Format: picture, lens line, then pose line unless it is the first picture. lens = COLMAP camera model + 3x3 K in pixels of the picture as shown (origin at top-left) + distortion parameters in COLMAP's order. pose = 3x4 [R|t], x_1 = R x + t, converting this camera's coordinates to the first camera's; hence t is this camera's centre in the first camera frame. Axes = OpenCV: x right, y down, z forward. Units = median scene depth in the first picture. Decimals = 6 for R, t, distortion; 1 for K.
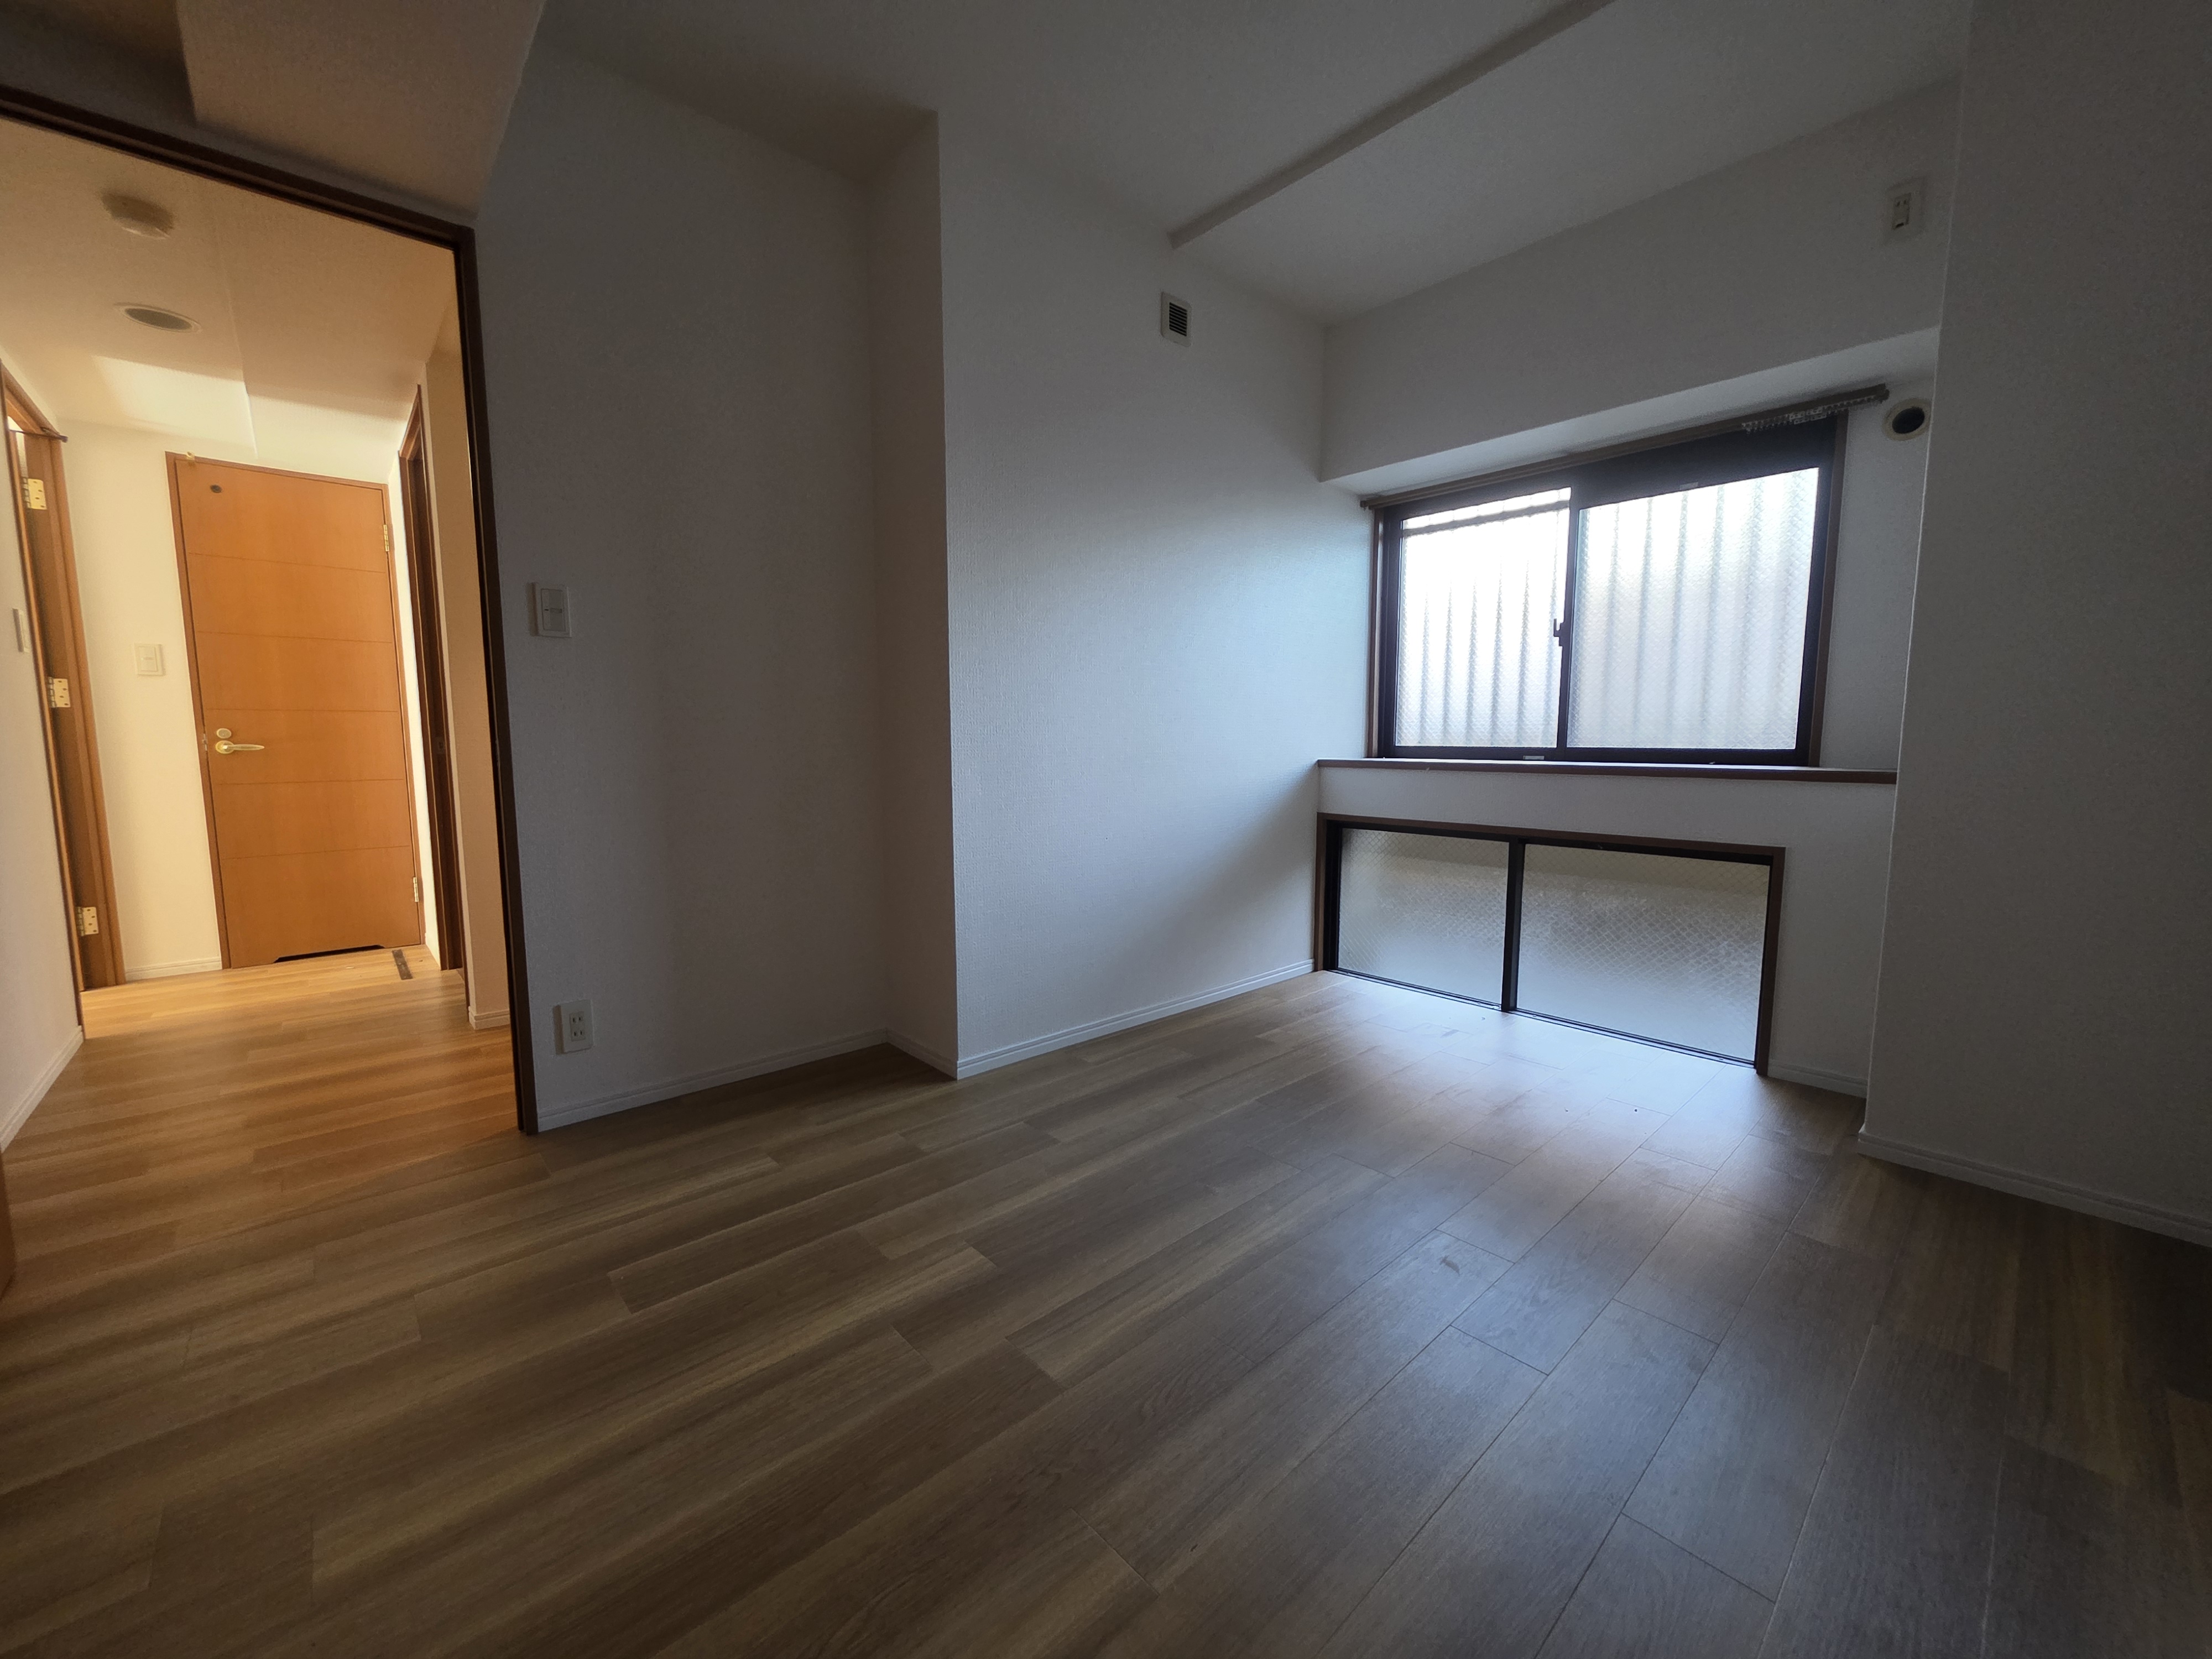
lens RADIAL K [[885.8, 0, 1104.1], [0, 885.8, 825.8], [0, 0, 1]] dist [0.000062, 0.000032]
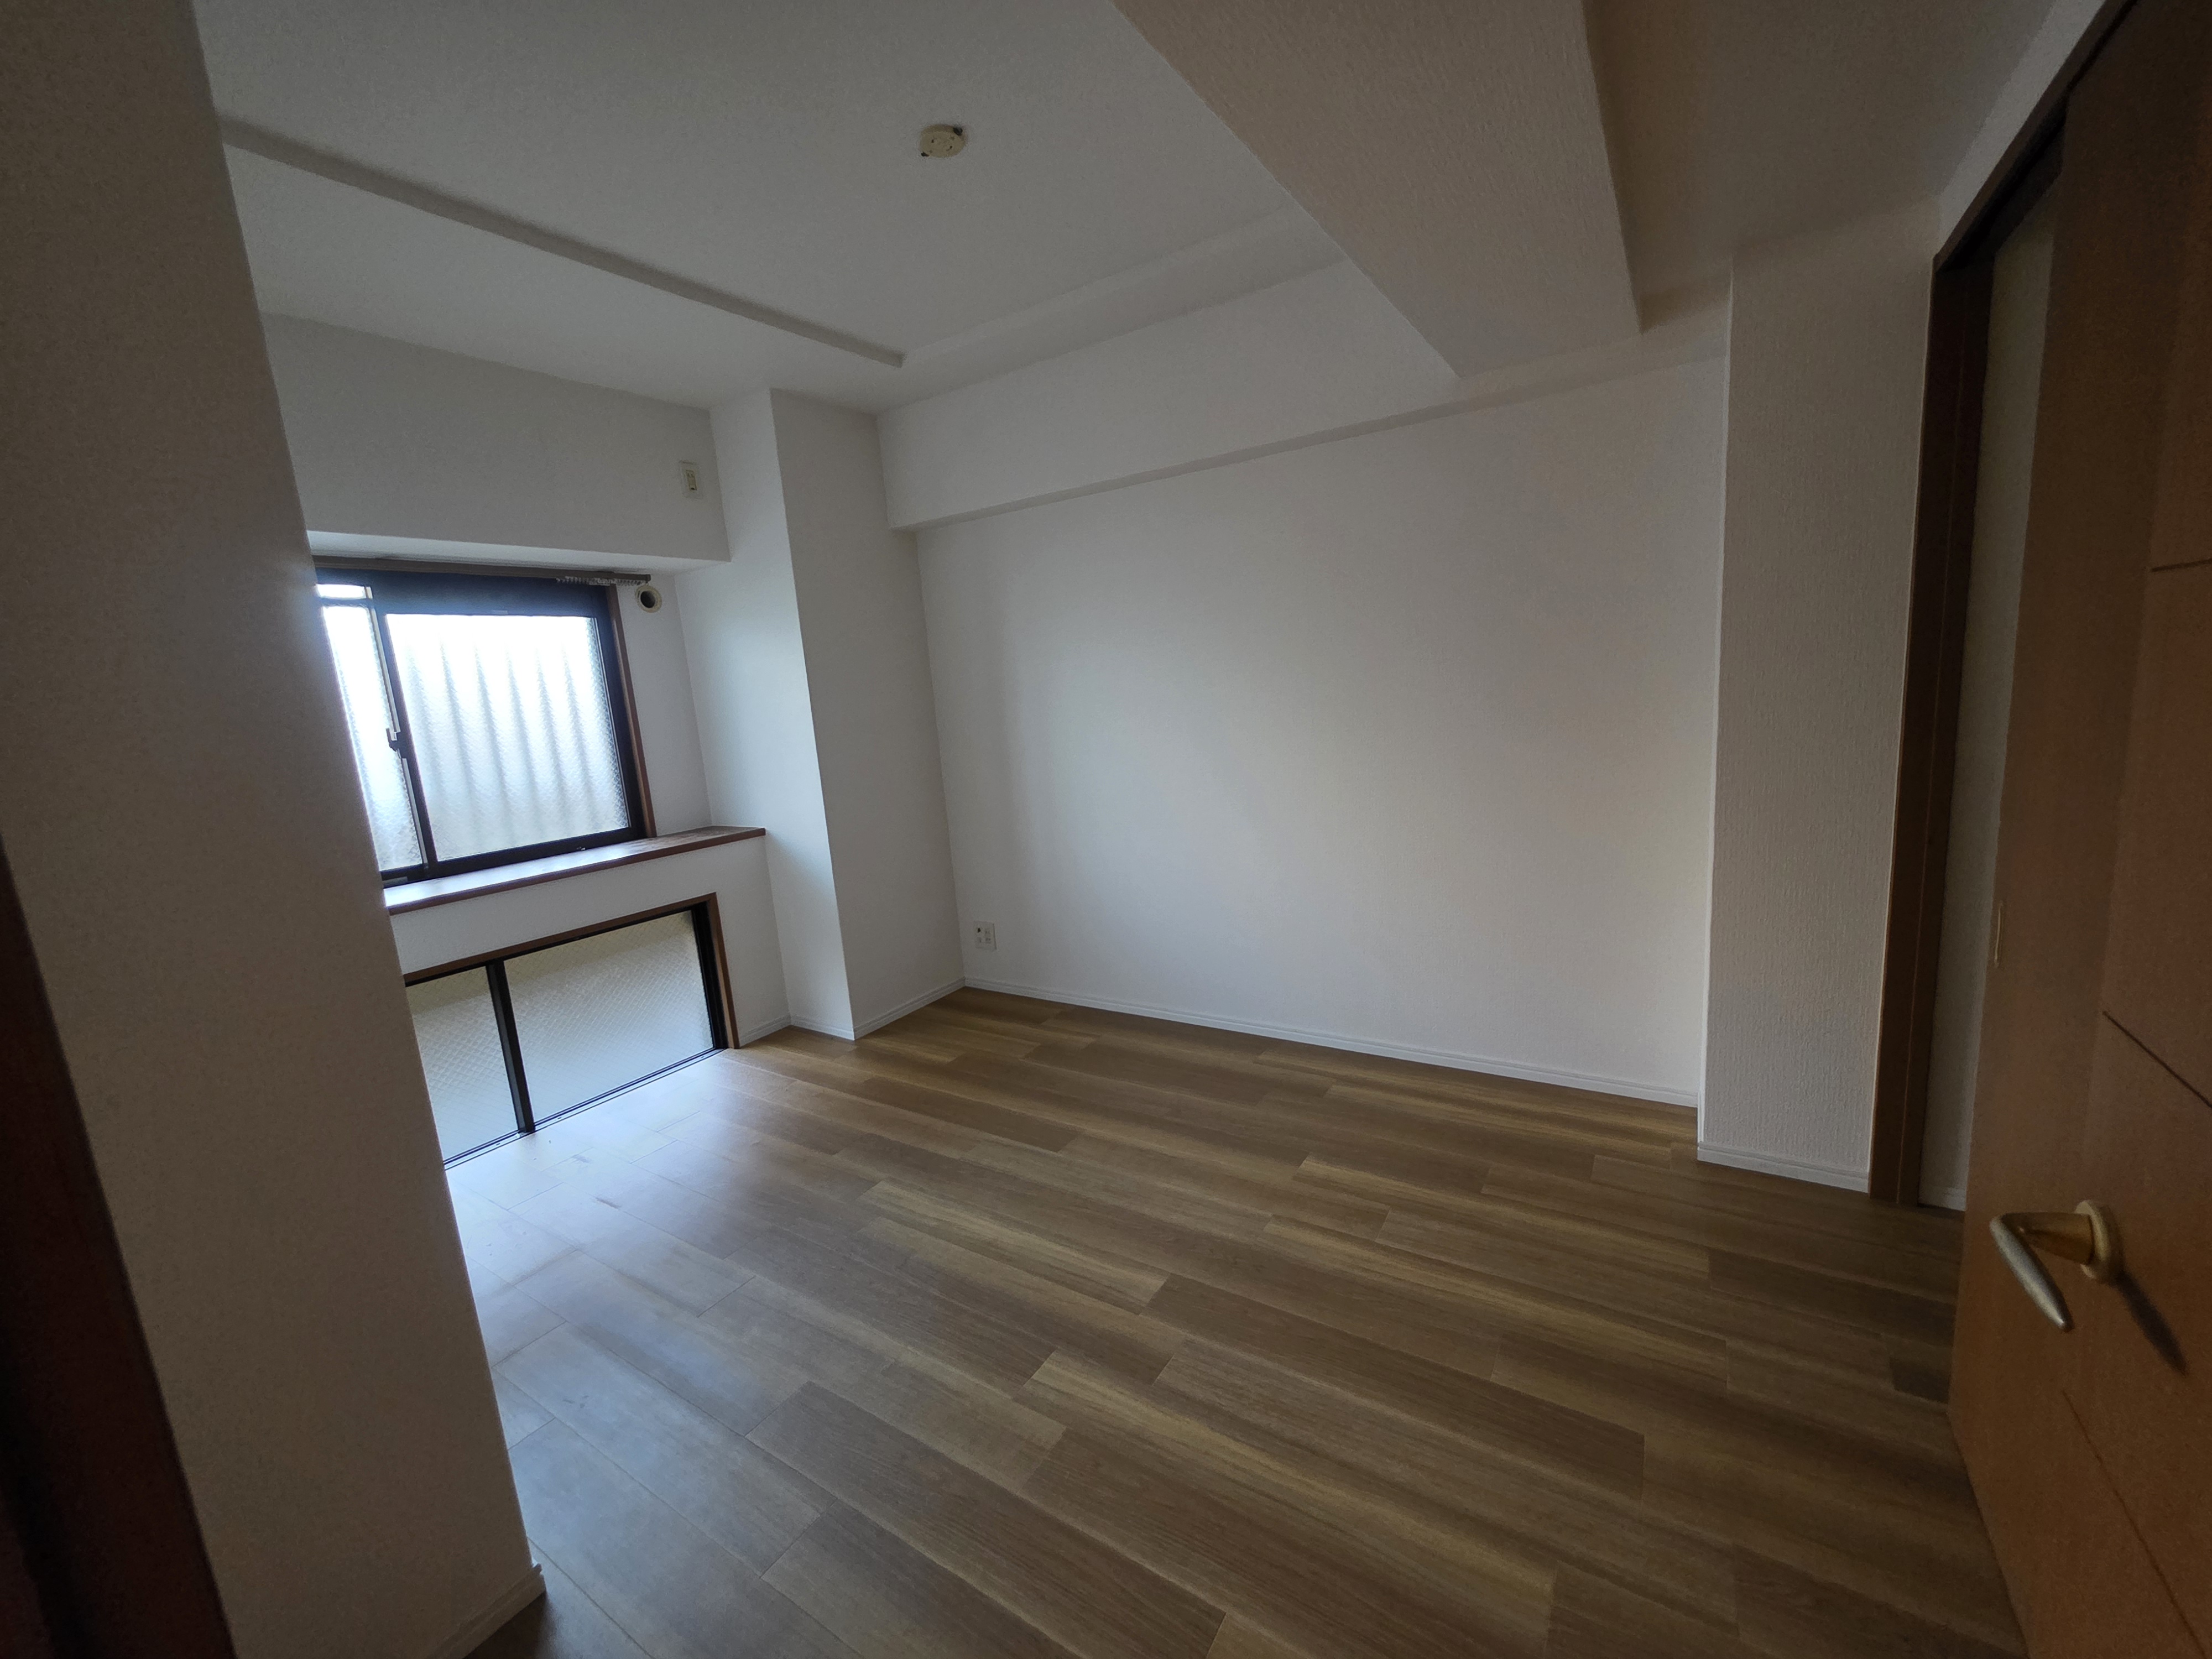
lens RADIAL K [[885.8, 0, 1104.1], [0, 885.8, 825.8], [0, 0, 1]] dist [0.000062, 0.000032]
pose [[-0.257523, -0.135295, 0.956753, -1.123589], [0.176639, 0.966873, 0.184271, -0.347899], [-0.949990, 0.216454, -0.225094, 1.039842]]
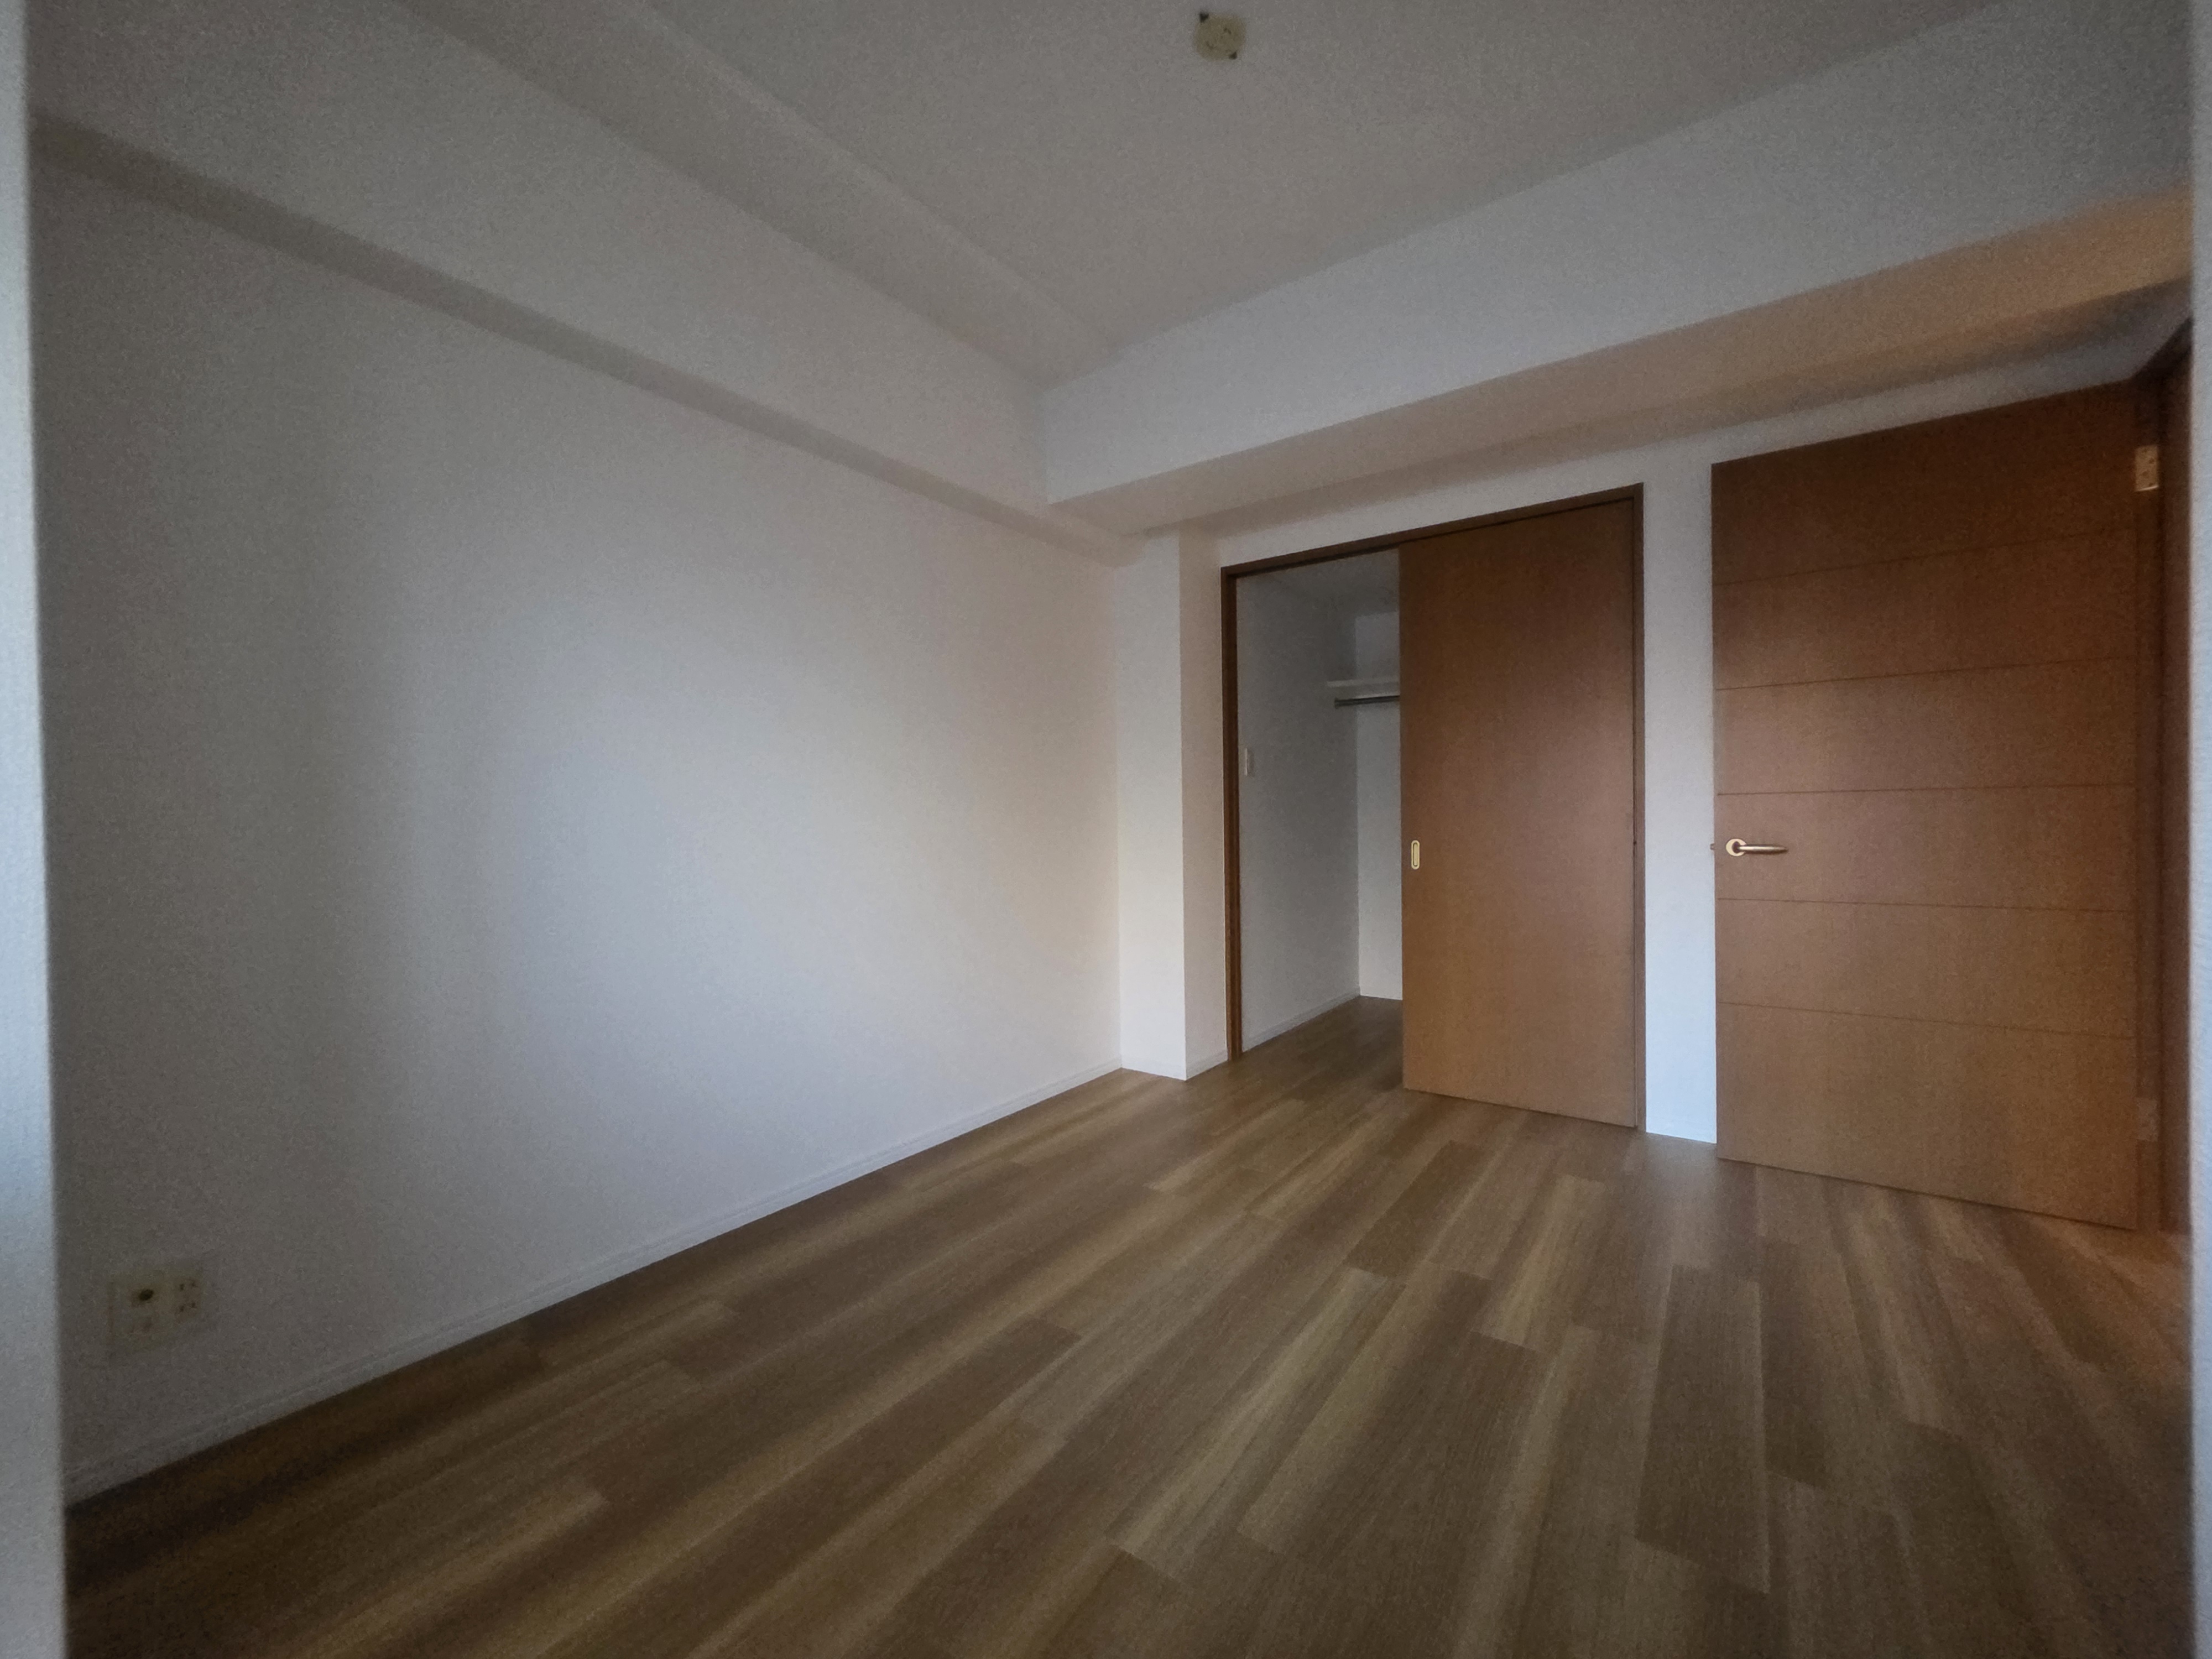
lens RADIAL K [[885.8, 0, 1104.1], [0, 885.8, 825.8], [0, 0, 1]] dist [0.000062, 0.000032]
pose [[-0.977605, 0.018534, -0.209630, 0.538214], [-0.005069, 0.993751, 0.111502, -0.237938], [0.210387, 0.110067, -0.971402, 1.874966]]
